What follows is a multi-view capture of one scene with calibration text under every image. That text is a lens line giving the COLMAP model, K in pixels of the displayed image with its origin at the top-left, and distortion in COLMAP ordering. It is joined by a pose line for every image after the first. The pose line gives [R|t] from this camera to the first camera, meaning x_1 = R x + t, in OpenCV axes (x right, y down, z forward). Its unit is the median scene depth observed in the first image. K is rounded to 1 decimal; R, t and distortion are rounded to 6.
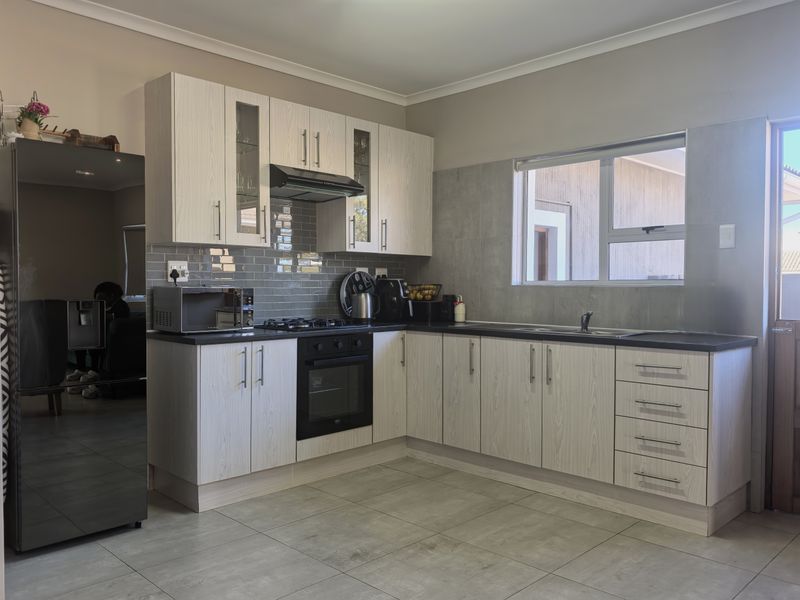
lens RADIAL K [[641.7, 0, 376.8], [0, 641.7, 301.2], [0, 0, 1]] dist [0.076220, -0.091138]
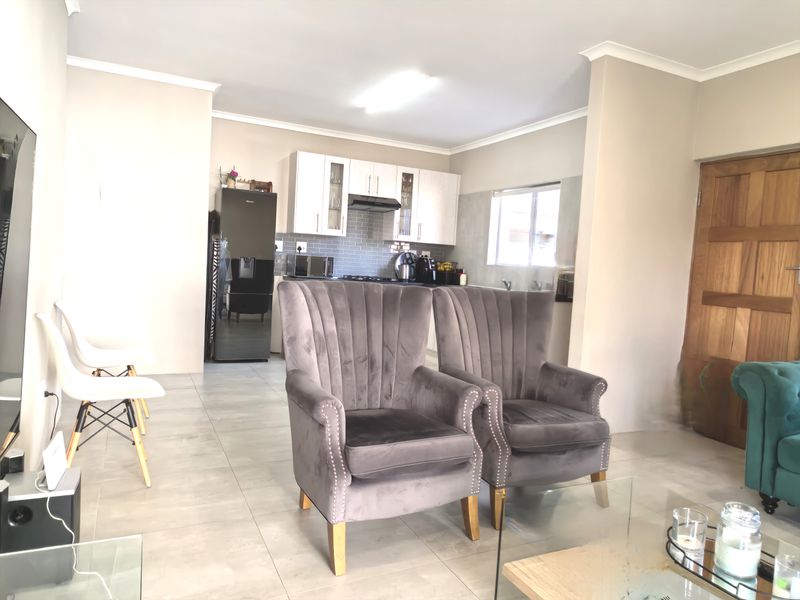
lens RADIAL K [[543.7, 0, 400.2], [0, 543.7, 298.1], [0, 0, 1]] dist [0.000832, 0.019963]
pose [[0.946467, 0.073584, -0.314303, 0.450277], [-0.063895, 0.997113, 0.041037, 0.019373], [0.316415, -0.018758, 0.948436, -0.434954]]
